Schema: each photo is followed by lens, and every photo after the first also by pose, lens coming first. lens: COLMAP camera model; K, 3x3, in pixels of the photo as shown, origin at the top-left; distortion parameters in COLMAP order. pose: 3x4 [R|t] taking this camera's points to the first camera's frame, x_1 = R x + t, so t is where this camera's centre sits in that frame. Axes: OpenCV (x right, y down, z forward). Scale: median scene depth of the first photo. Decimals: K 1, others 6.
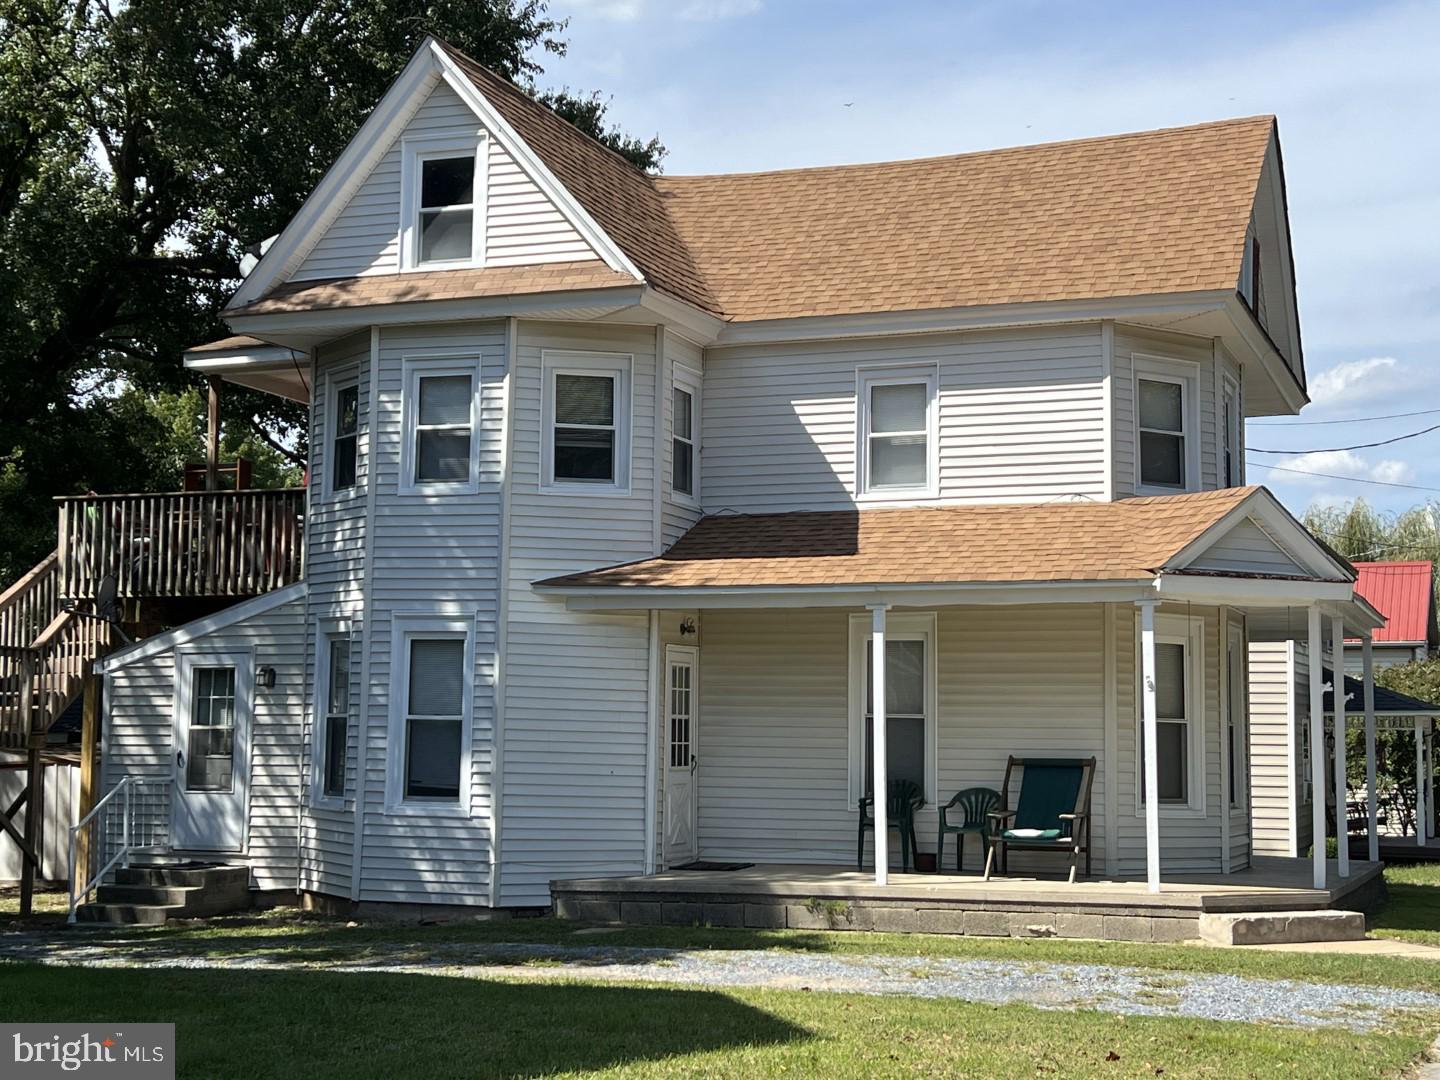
lens RADIAL K [[2140.4, 0, 720.0], [0, 2140.4, 540.0], [0, 0, 1]] dist [0.008956, 0.019757]
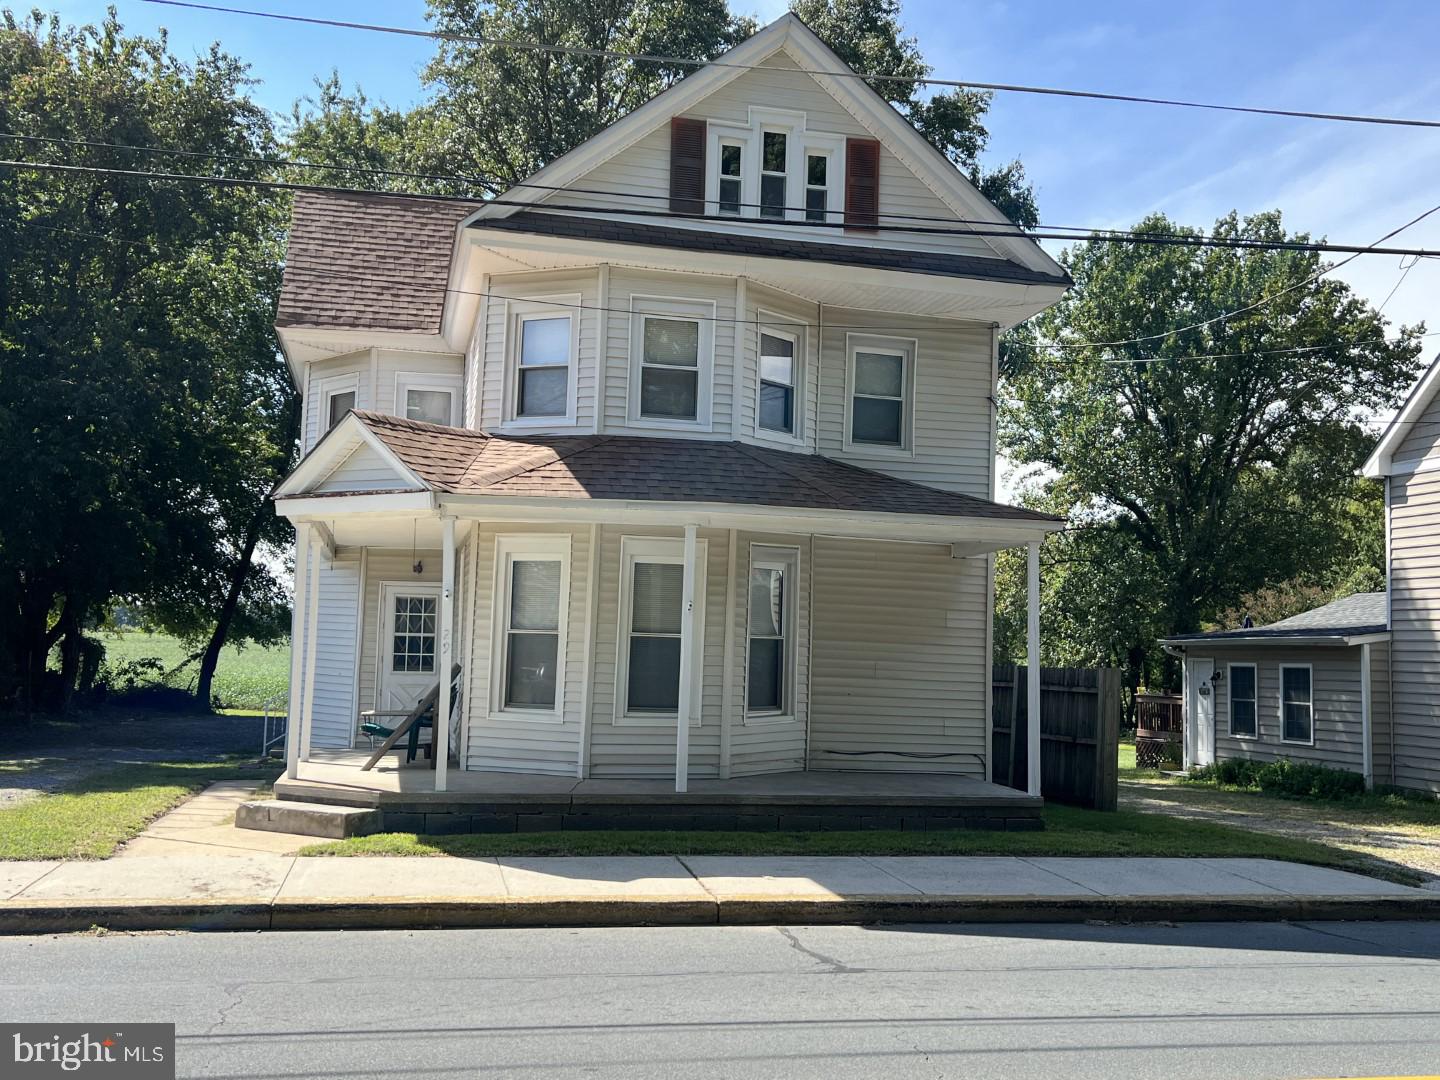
lens RADIAL K [[1434.7, 0, 720.0], [0, 1434.7, 540.0], [0, 0, 1]] dist [0.182711, -0.548795]
pose [[0.549567, -0.064837, -0.832930, 0.894536], [0.059117, 0.997503, -0.038643, 0.073985], [0.833356, -0.028003, 0.552027, 0.698463]]
